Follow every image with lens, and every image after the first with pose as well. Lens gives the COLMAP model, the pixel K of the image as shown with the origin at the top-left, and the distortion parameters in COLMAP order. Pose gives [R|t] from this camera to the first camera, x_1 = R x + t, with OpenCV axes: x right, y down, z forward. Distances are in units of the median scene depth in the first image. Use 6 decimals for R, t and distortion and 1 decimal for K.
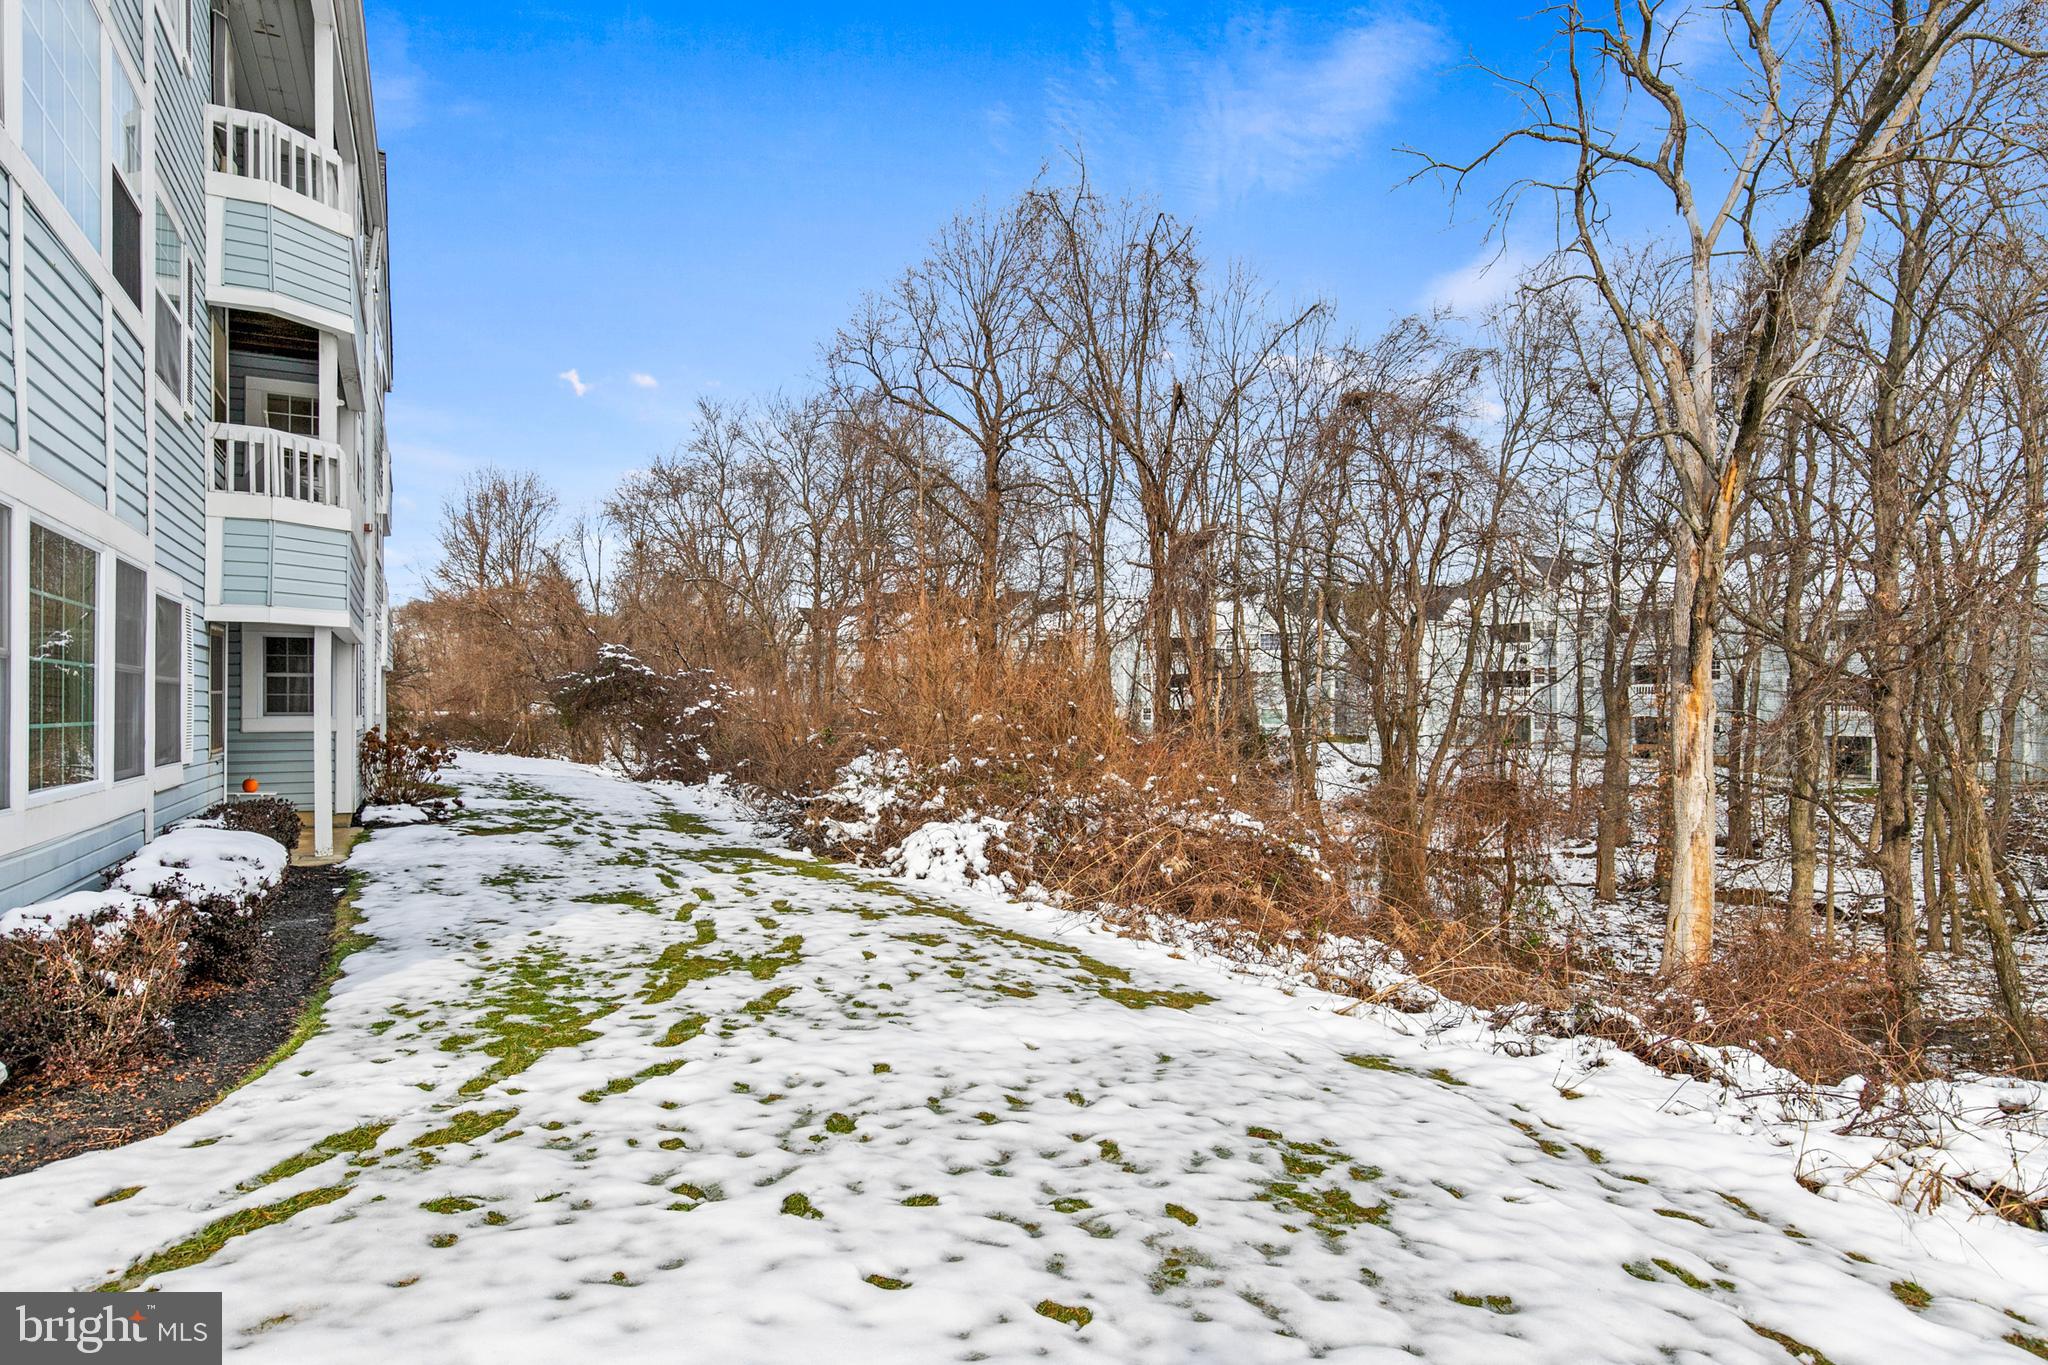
lens RADIAL K [[1151.5, 0, 982.1], [0, 1151.5, 694.1], [0, 0, 1]] dist [0.008035, -0.001608]
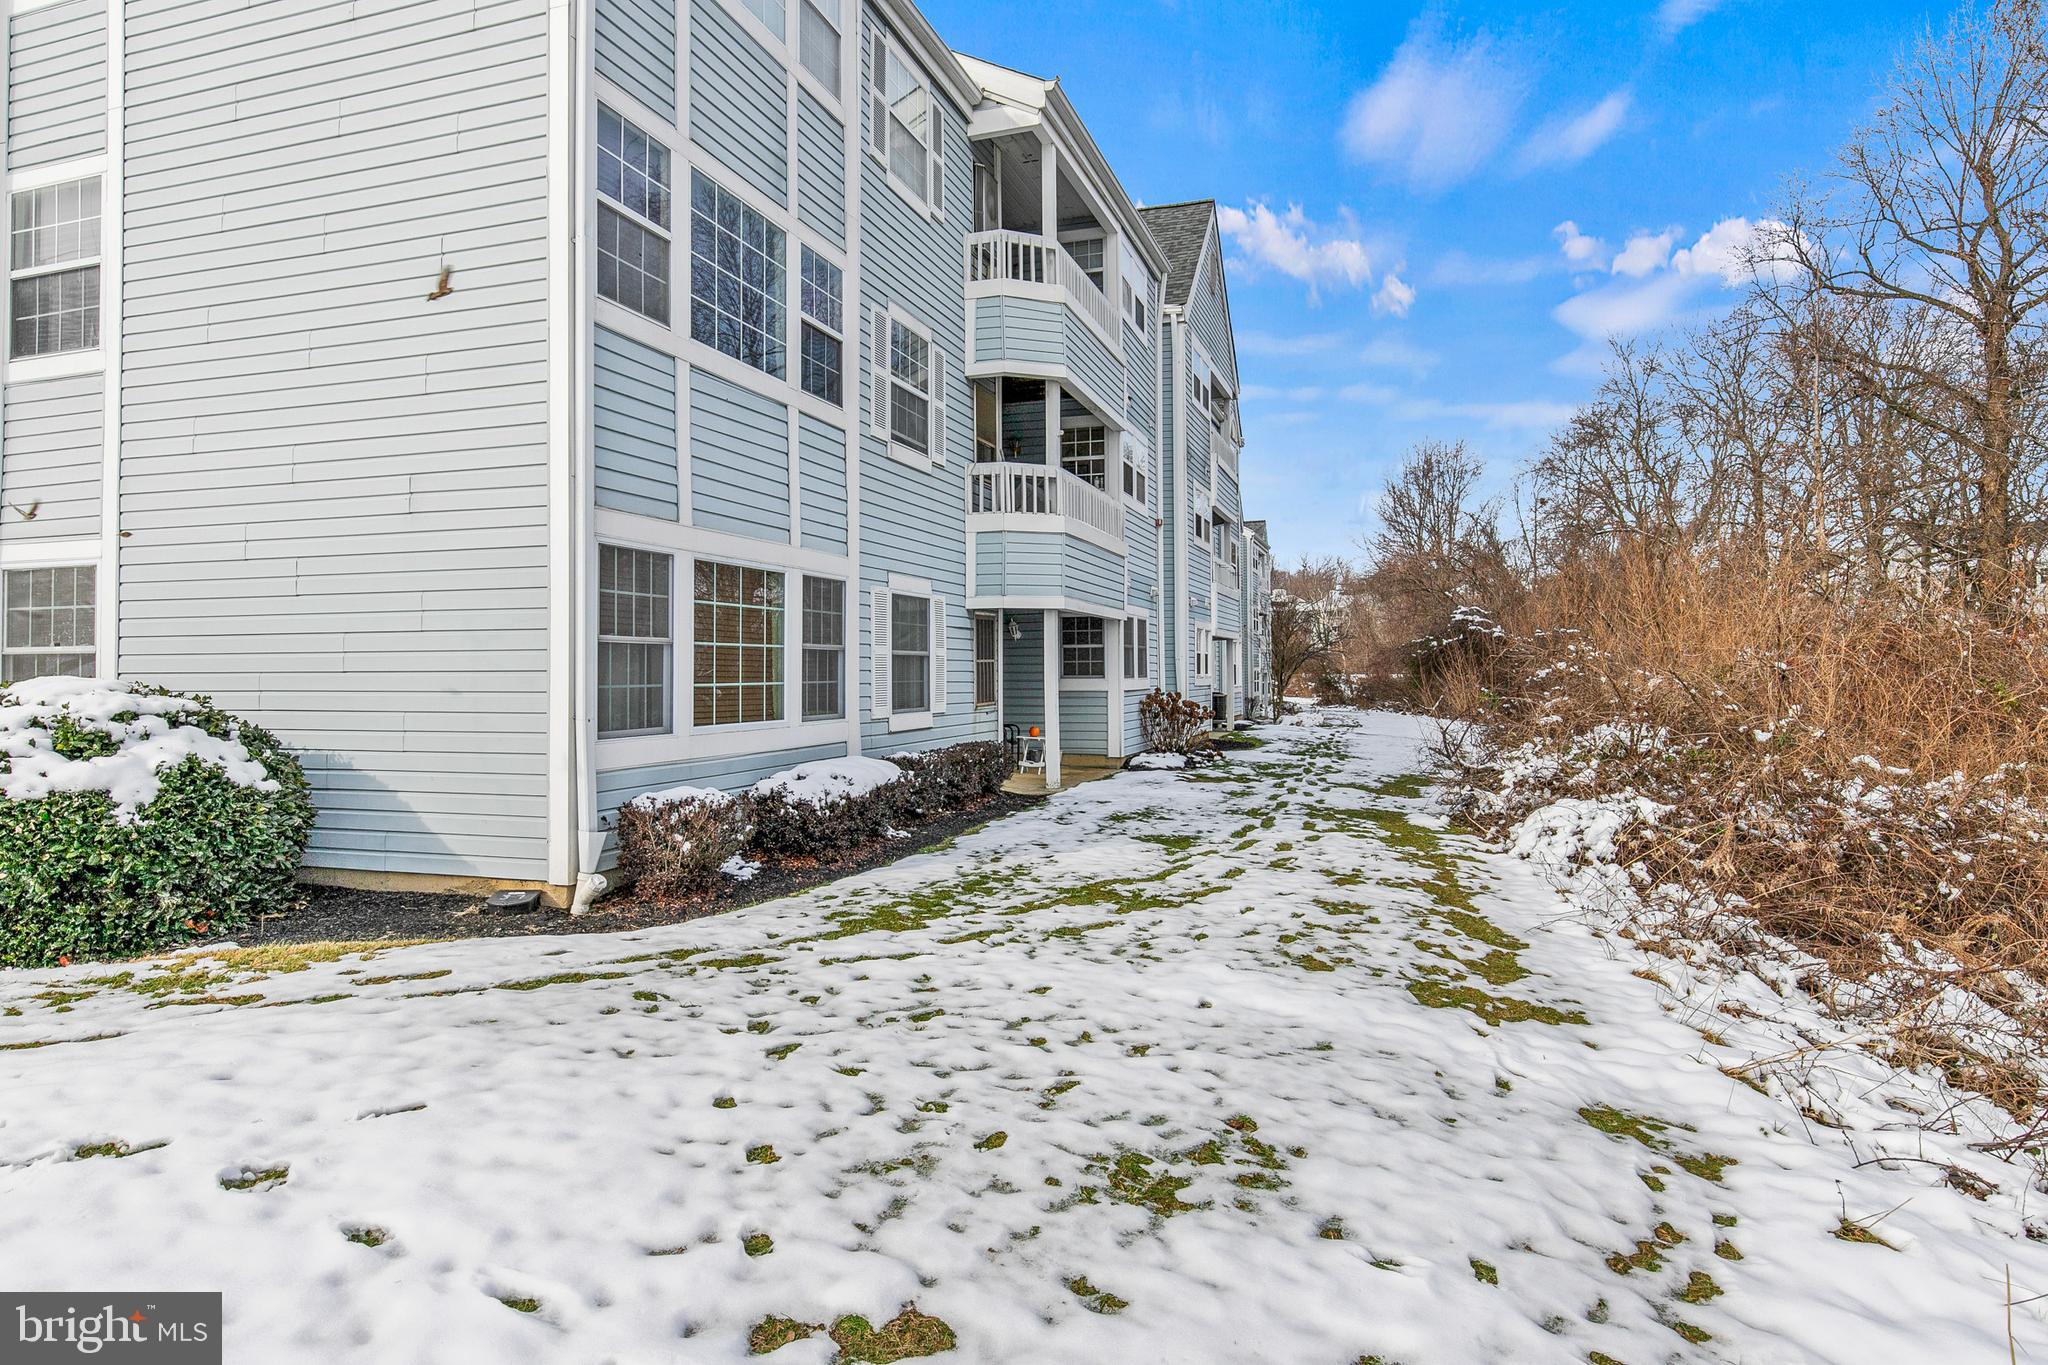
lens RADIAL K [[1140.7, 0, 1023.5], [0, 1140.7, 623.4], [0, 0, 1]] dist [0.006726, -0.000238]
pose [[0.715138, -0.033018, -0.698203, 0.781387], [0.012762, 0.999334, -0.034187, 0.002347], [0.698867, 0.015538, 0.715083, 0.200739]]
